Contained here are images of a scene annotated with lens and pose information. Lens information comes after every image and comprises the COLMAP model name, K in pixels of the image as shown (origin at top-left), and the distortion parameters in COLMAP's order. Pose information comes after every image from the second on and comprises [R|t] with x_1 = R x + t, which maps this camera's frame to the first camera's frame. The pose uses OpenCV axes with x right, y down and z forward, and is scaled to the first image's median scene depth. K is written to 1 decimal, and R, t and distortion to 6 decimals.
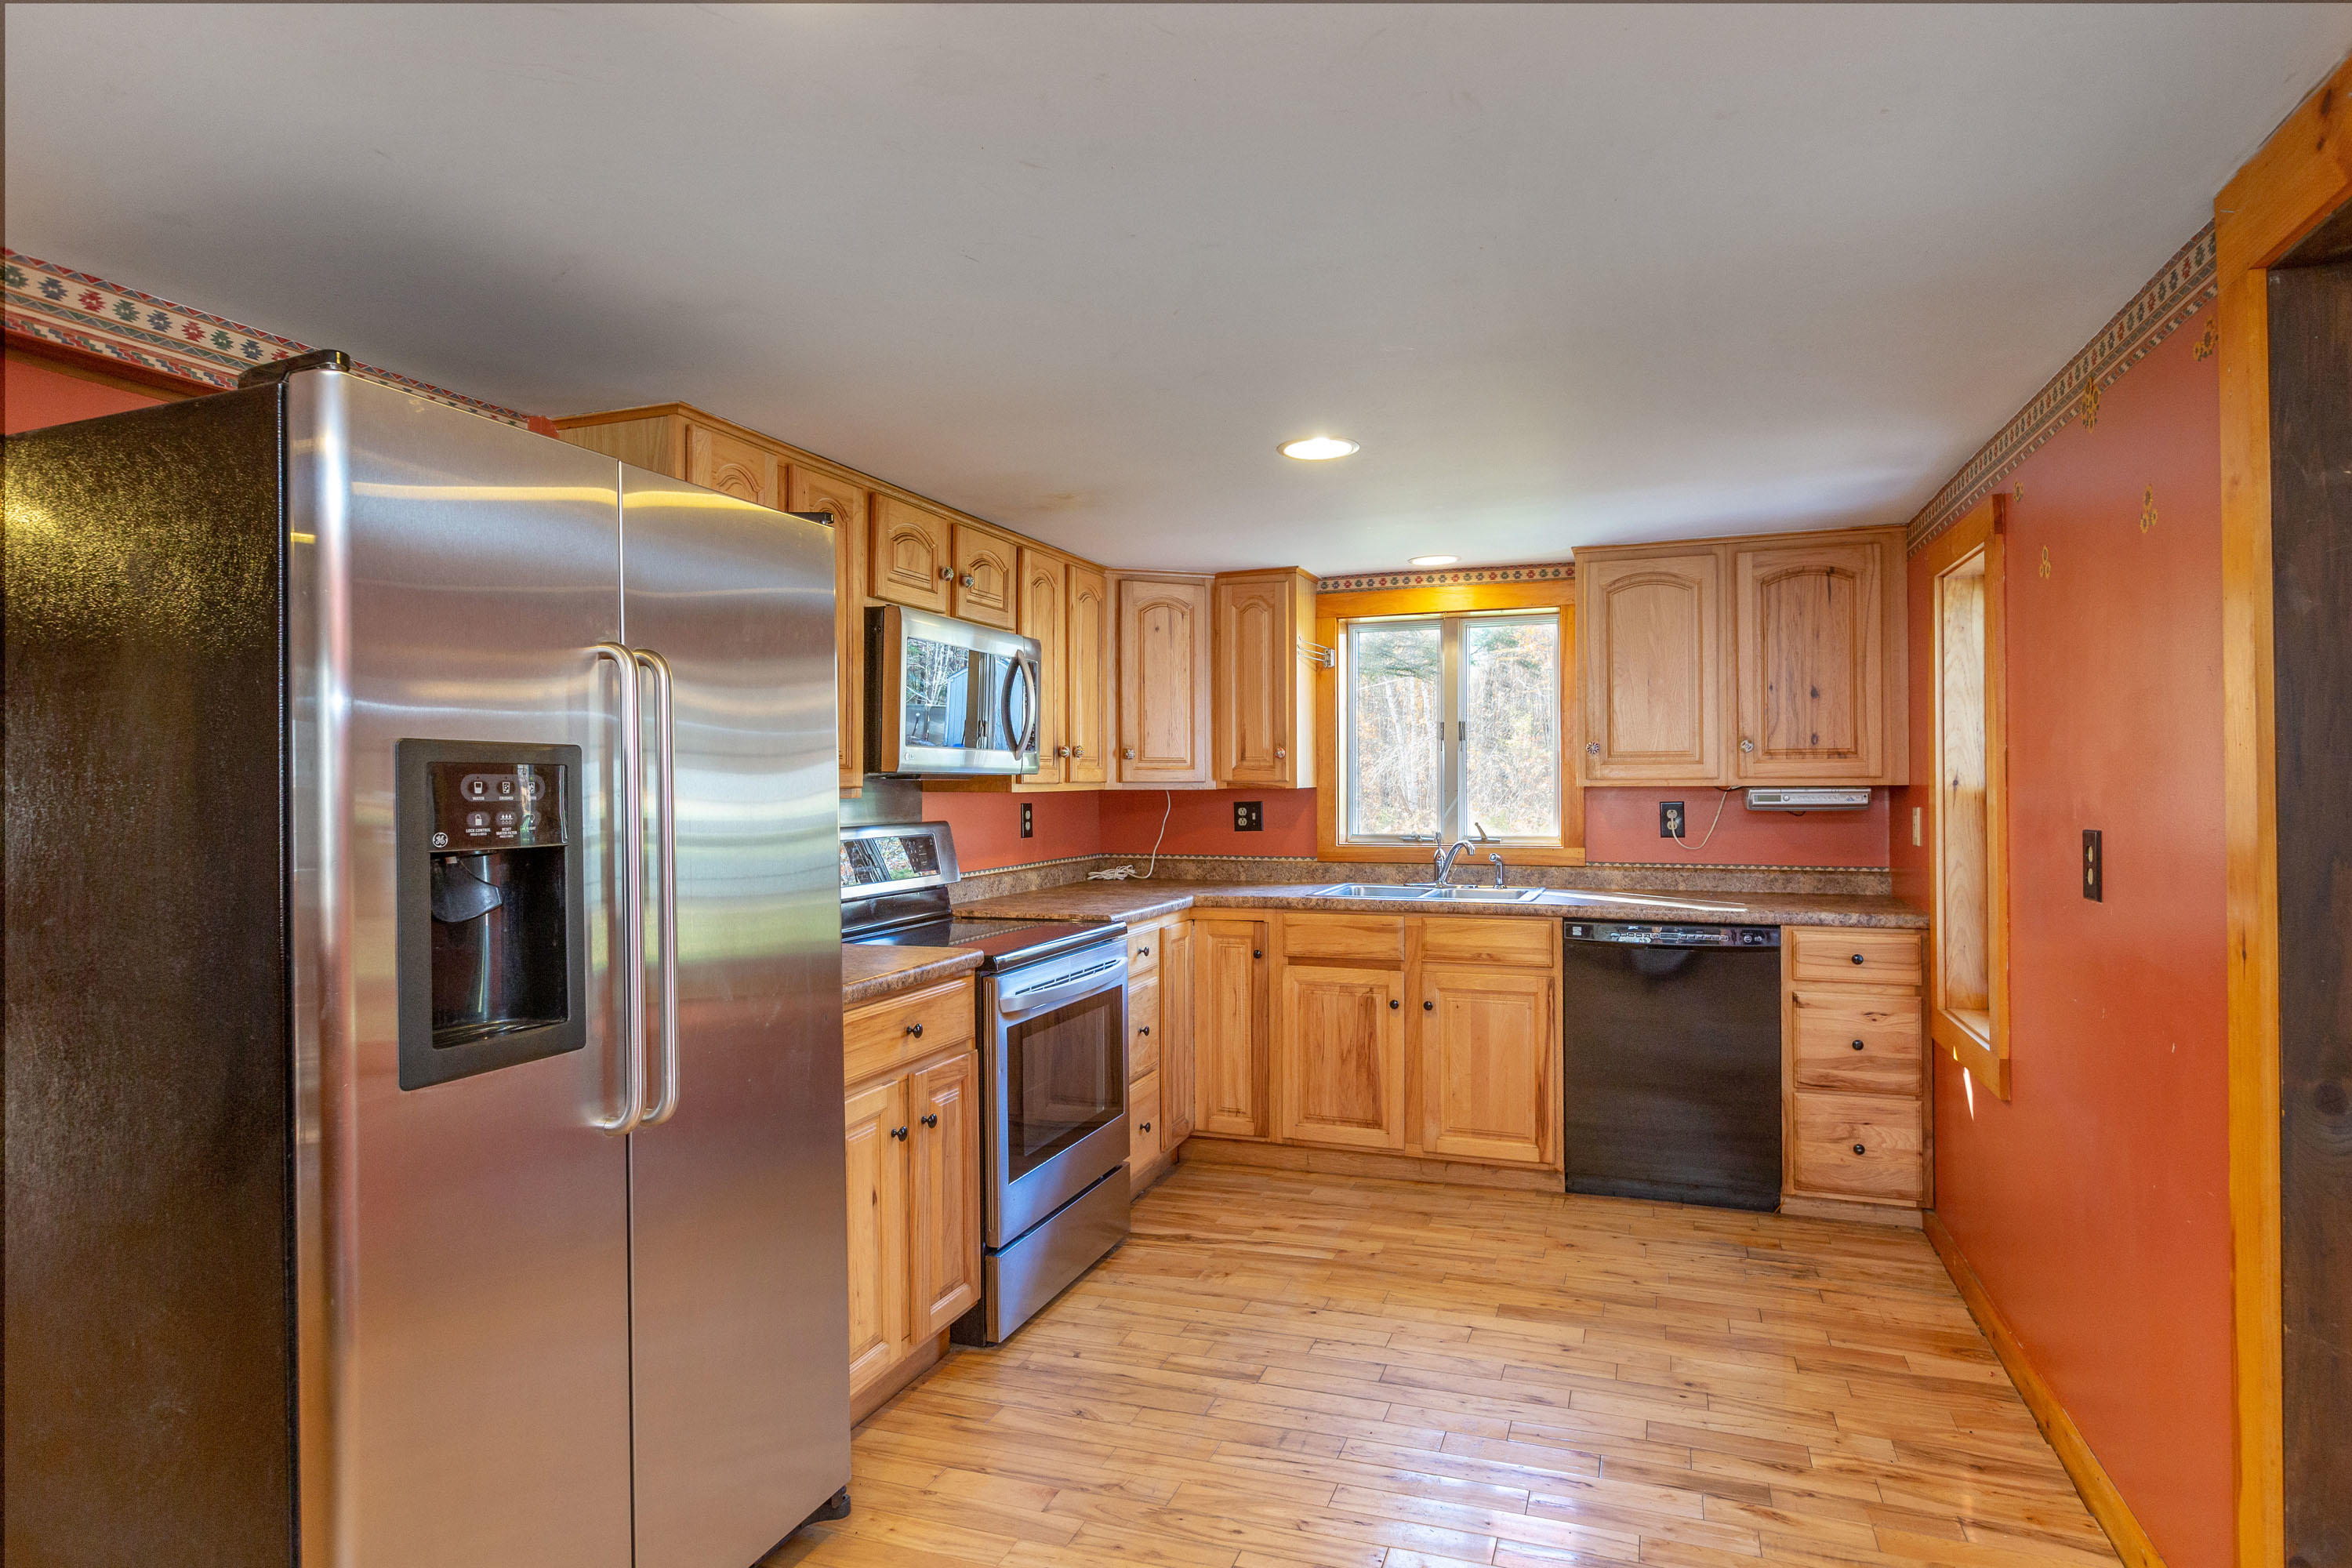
lens RADIAL K [[1291.9, 0, 1195.6], [0, 1291.9, 799.9], [0, 0, 1]] dist [0.000330, 0.001071]
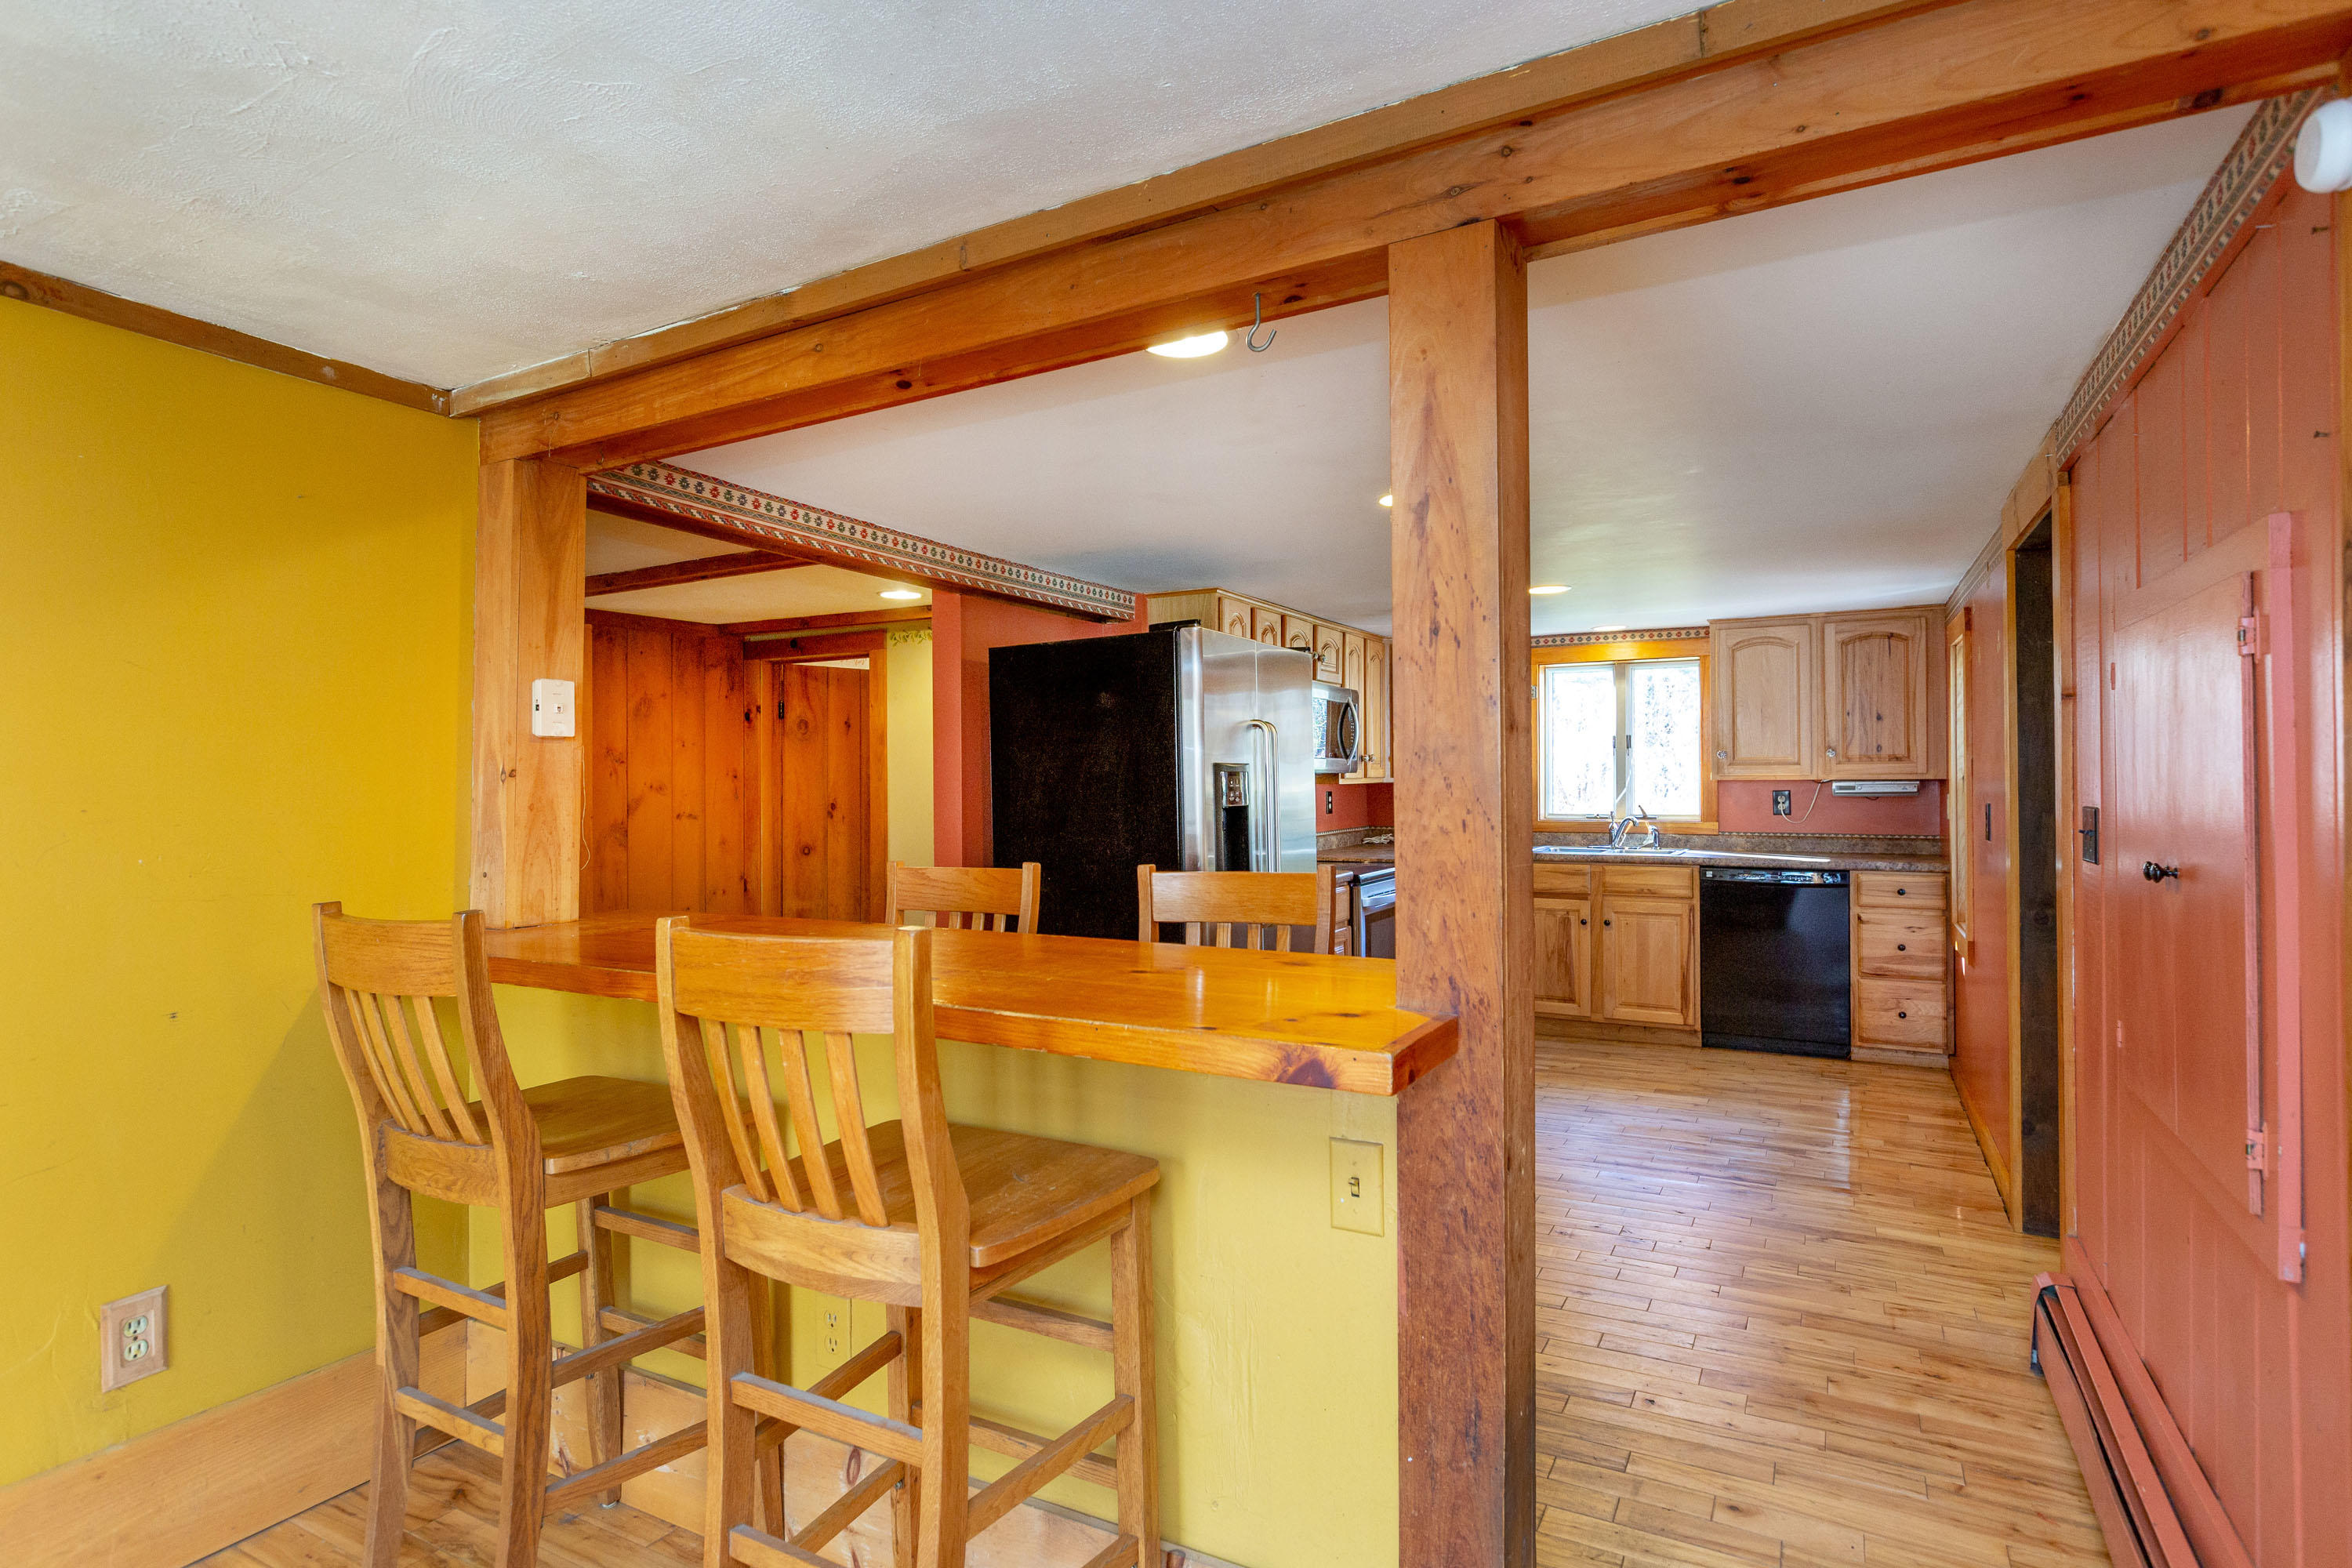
lens RADIAL K [[1209.9, 0, 1141.8], [0, 1209.9, 789.2], [0, 0, 1]] dist [0.000456, 0.000166]
pose [[0.985399, 0.000419, -0.170261, -0.123588], [-0.000862, 0.999996, -0.002527, 0.004384], [0.170260, 0.002637, 0.985396, -0.526545]]
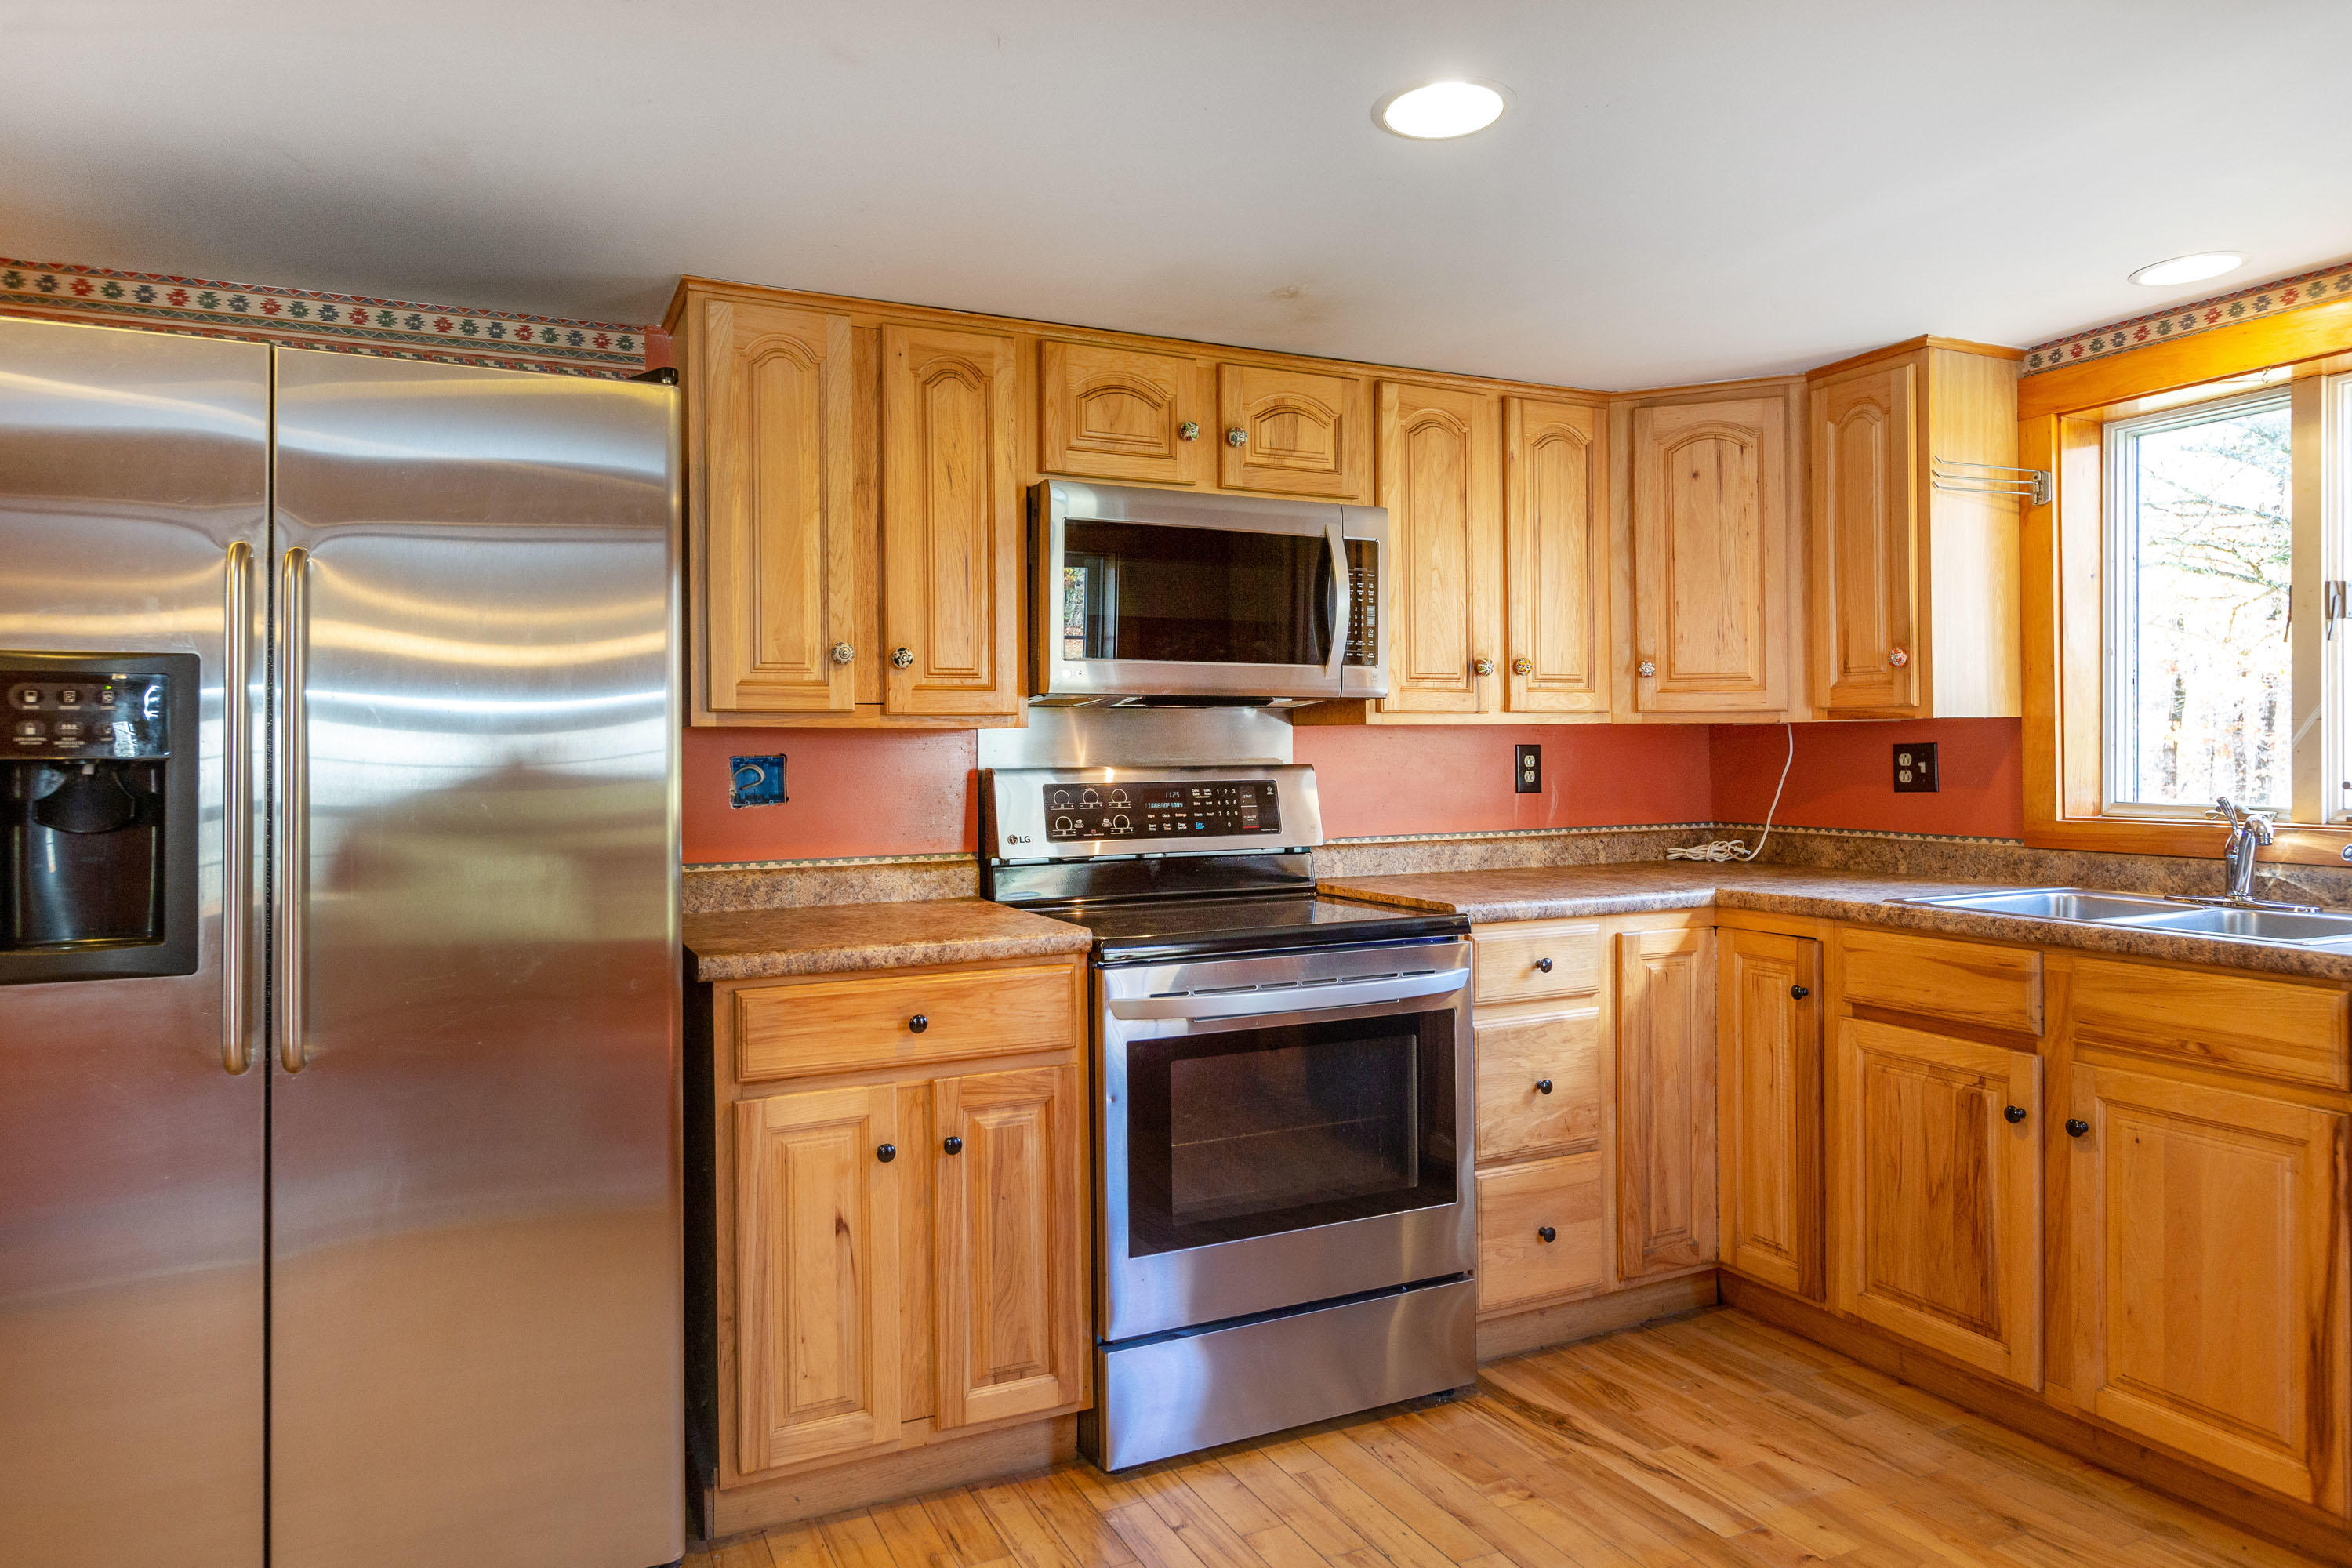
lens RADIAL K [[1477.4, 0, 1133.0], [0, 1477.4, 755.5], [0, 0, 1]] dist [0.001799, -0.003549]
pose [[0.706603, 0.003600, -0.707601, 0.339026], [-0.006261, 0.999980, -0.001164, 0.012798], [0.707582, 0.005252, 0.706611, 0.317527]]
